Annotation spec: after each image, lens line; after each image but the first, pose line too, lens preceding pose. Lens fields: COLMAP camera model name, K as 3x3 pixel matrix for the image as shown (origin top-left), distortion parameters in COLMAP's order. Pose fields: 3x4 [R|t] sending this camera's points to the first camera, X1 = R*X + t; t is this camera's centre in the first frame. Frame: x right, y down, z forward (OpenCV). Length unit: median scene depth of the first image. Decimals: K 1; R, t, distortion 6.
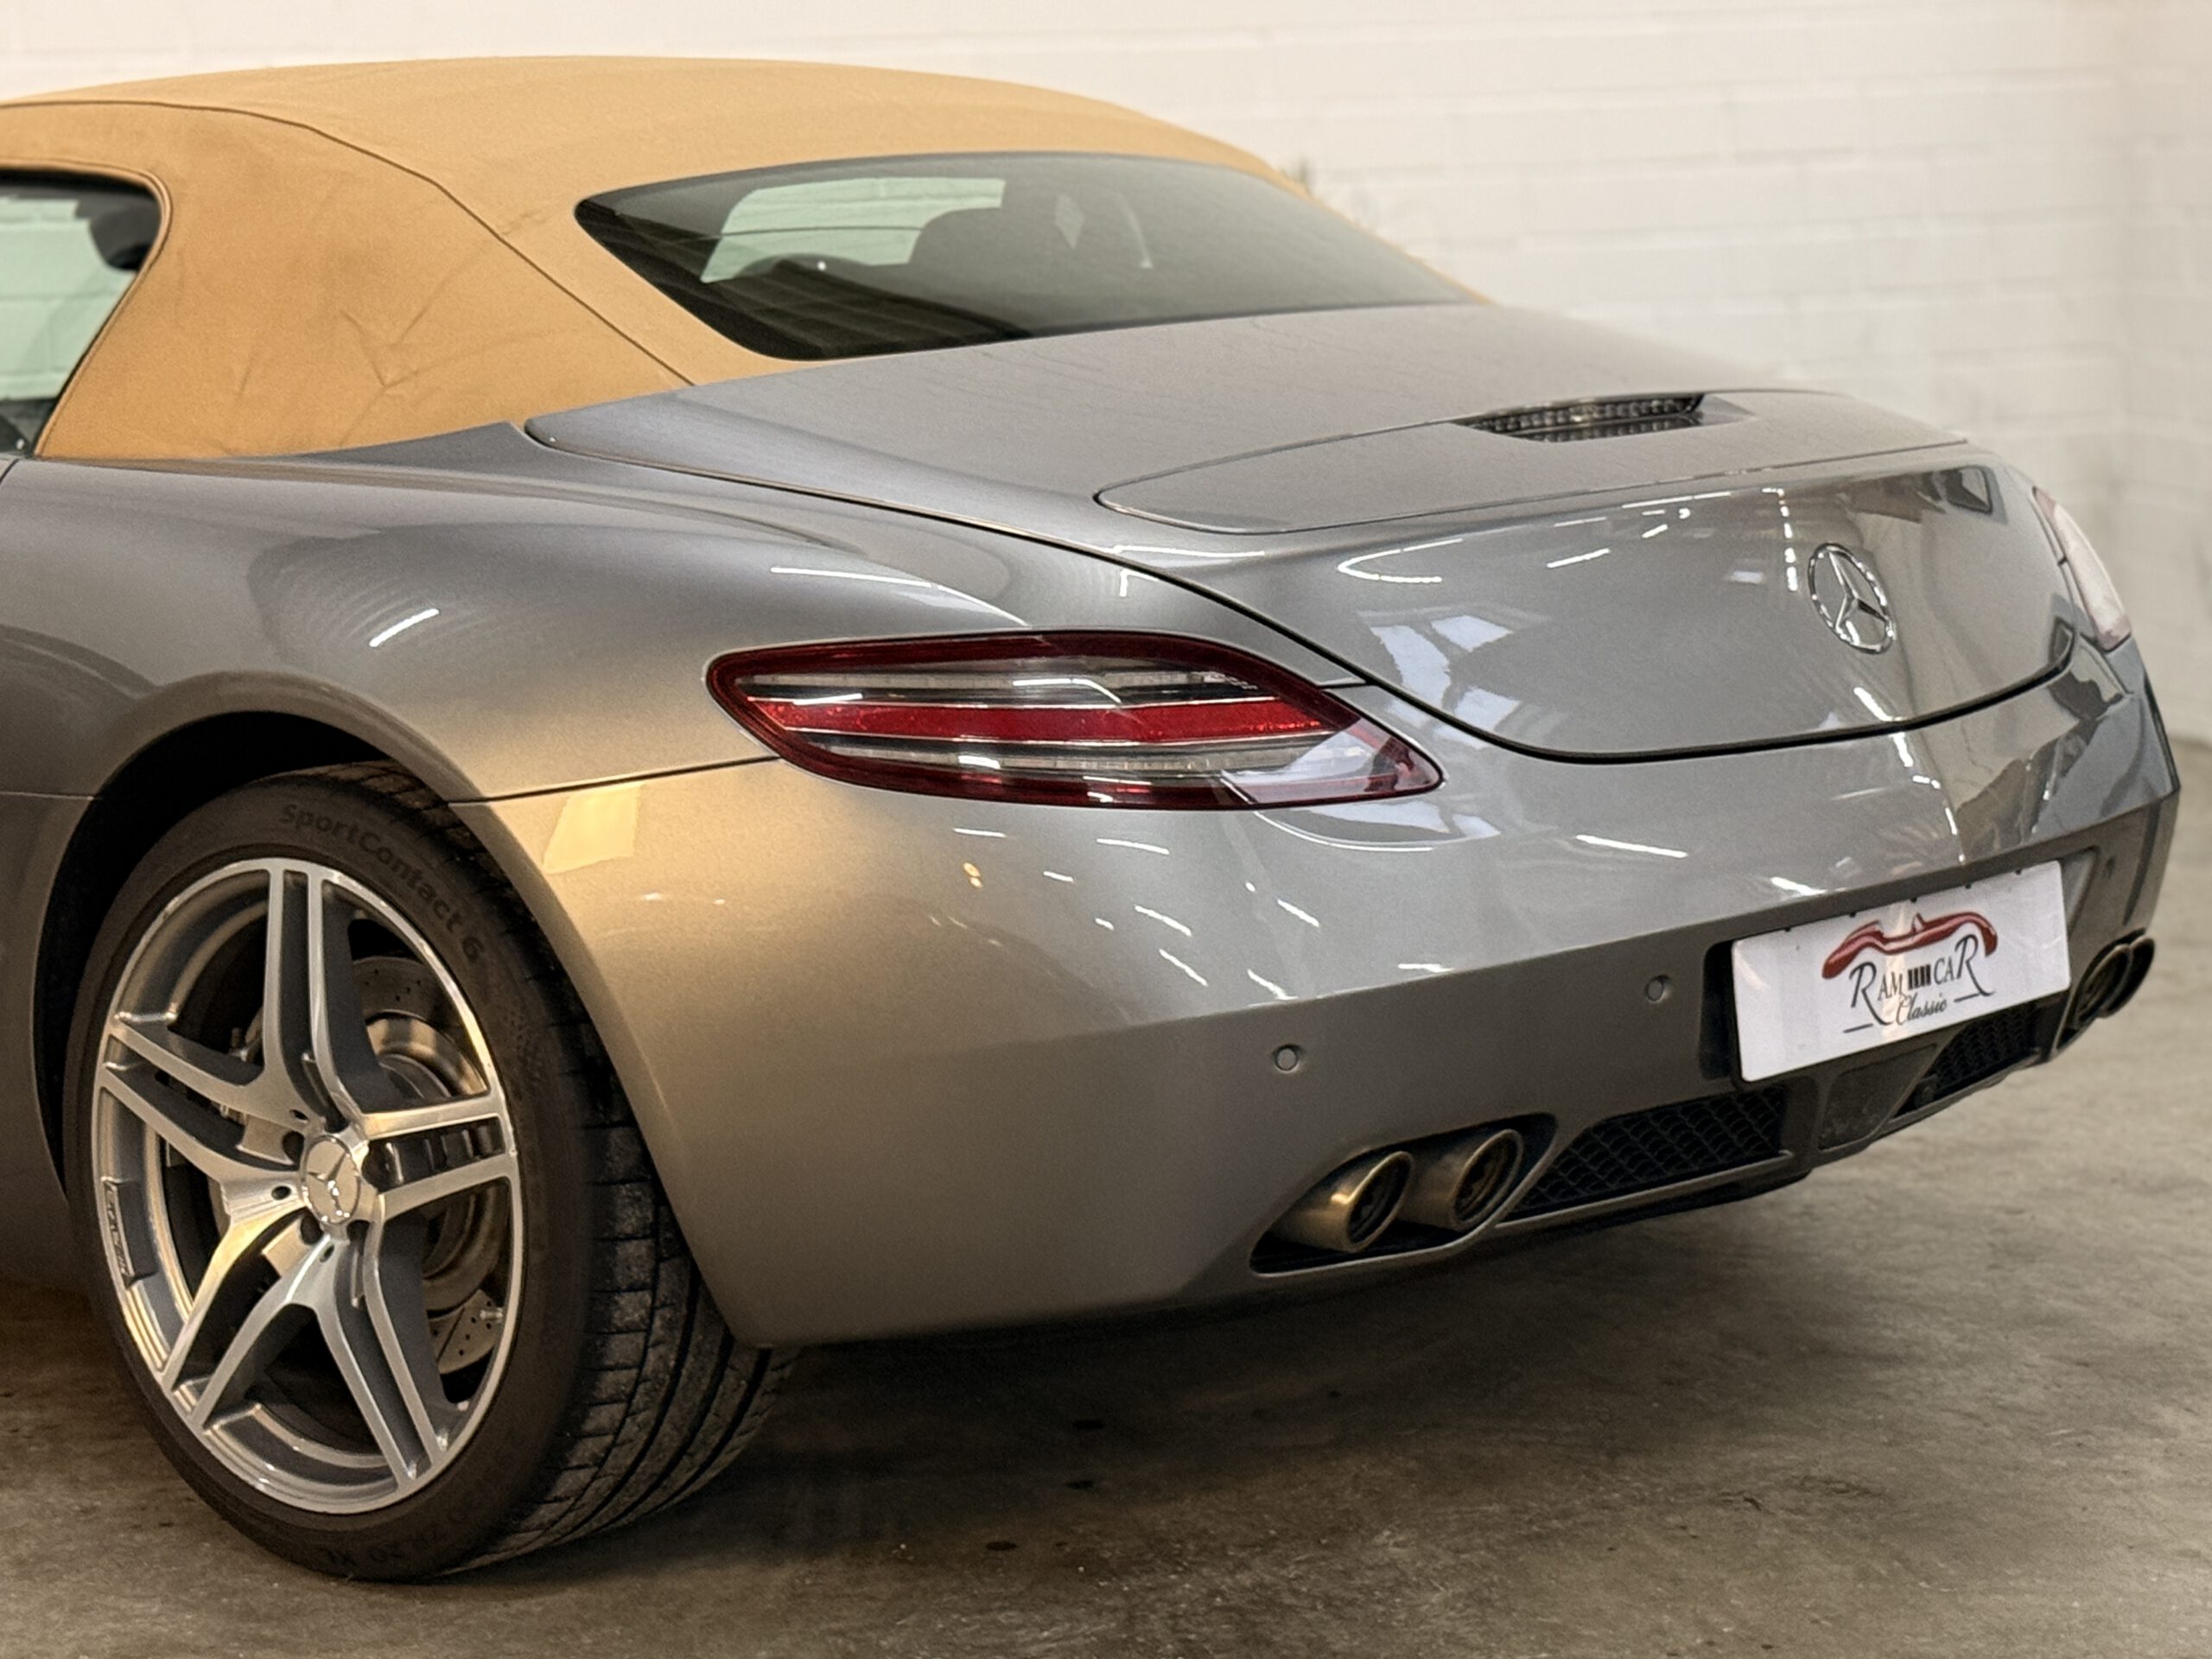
lens RADIAL K [[4796.4, 0, 1106.0], [0, 4796.4, 829.5], [0, 0, 1]] dist [0.067848, 0.126789]
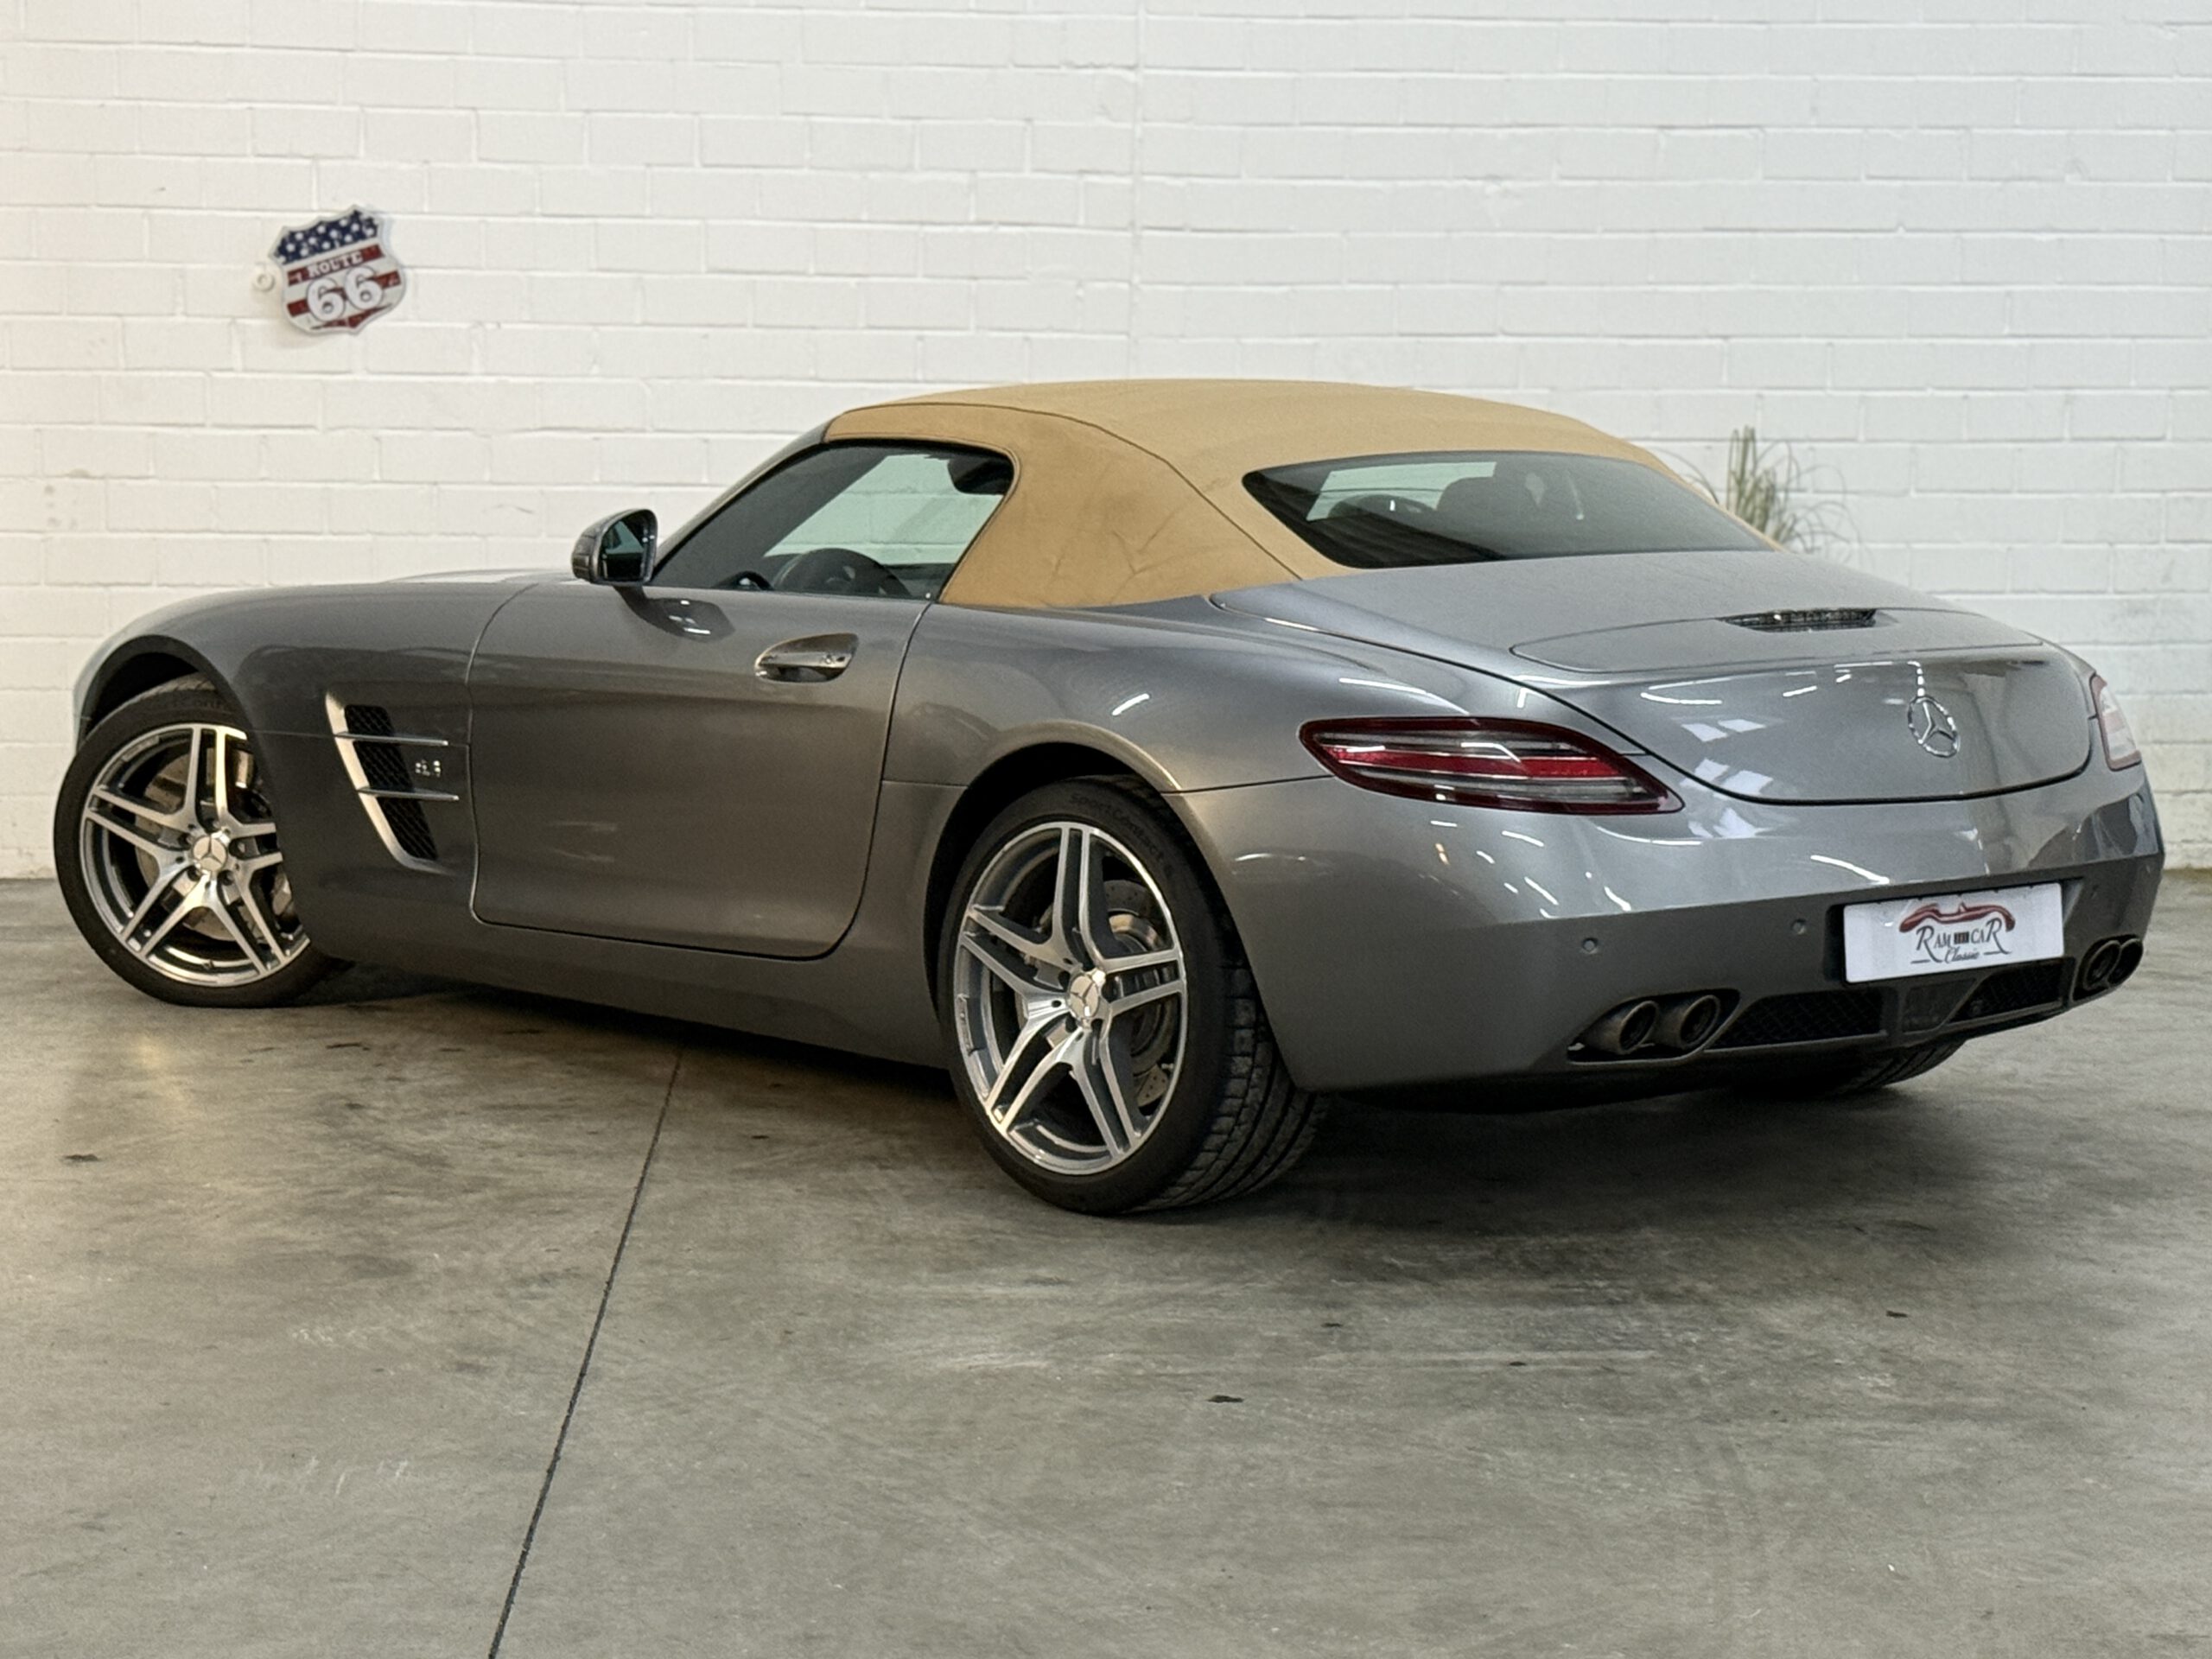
lens RADIAL K [[4796.4, 0, 1106.0], [0, 4796.4, 829.5], [0, 0, 1]] dist [0.067848, 0.126789]
pose [[0.990763, 0.052065, -0.125211, 0.076553], [-0.056516, 0.997880, -0.032265, 0.067800], [0.123266, 0.039044, 0.991605, -0.844680]]
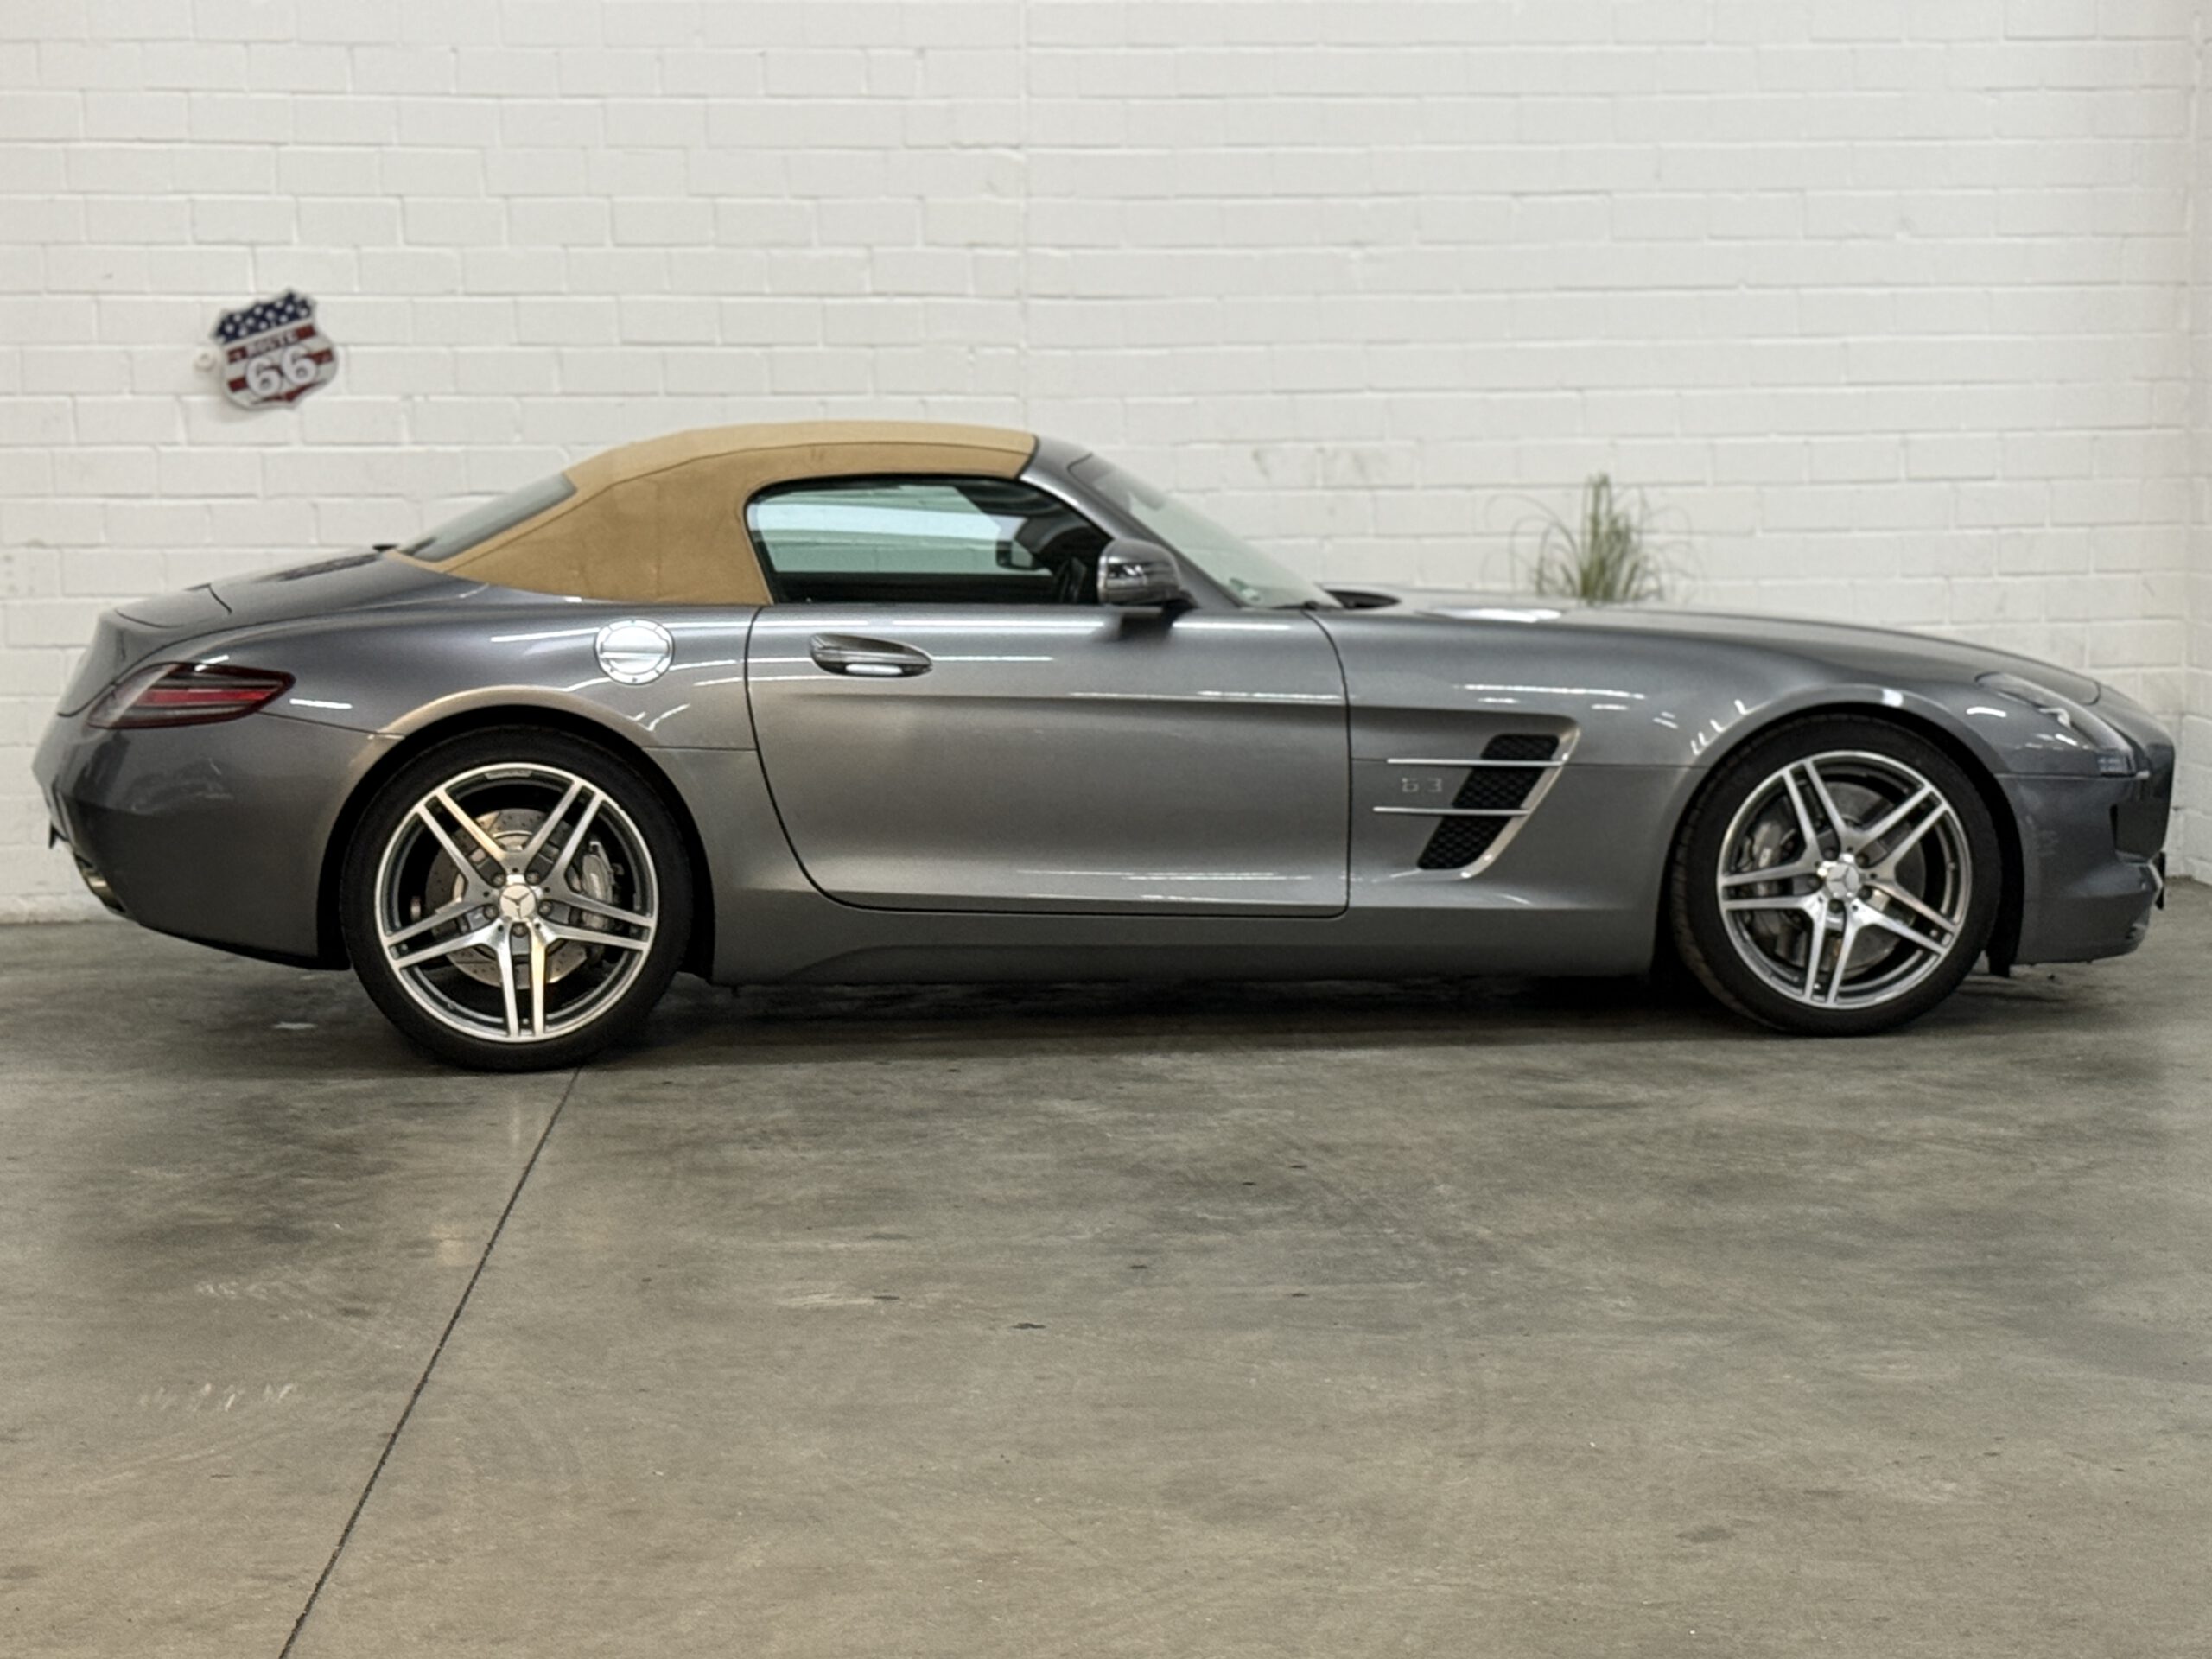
lens RADIAL K [[4796.4, 0, 1106.0], [0, 4796.4, 829.5], [0, 0, 1]] dist [0.067848, 0.126789]
pose [[0.991014, 0.032487, -0.129754, 0.177499], [-0.039320, 0.997952, -0.050446, 0.107228], [0.127849, 0.055094, 0.990262, -1.018734]]
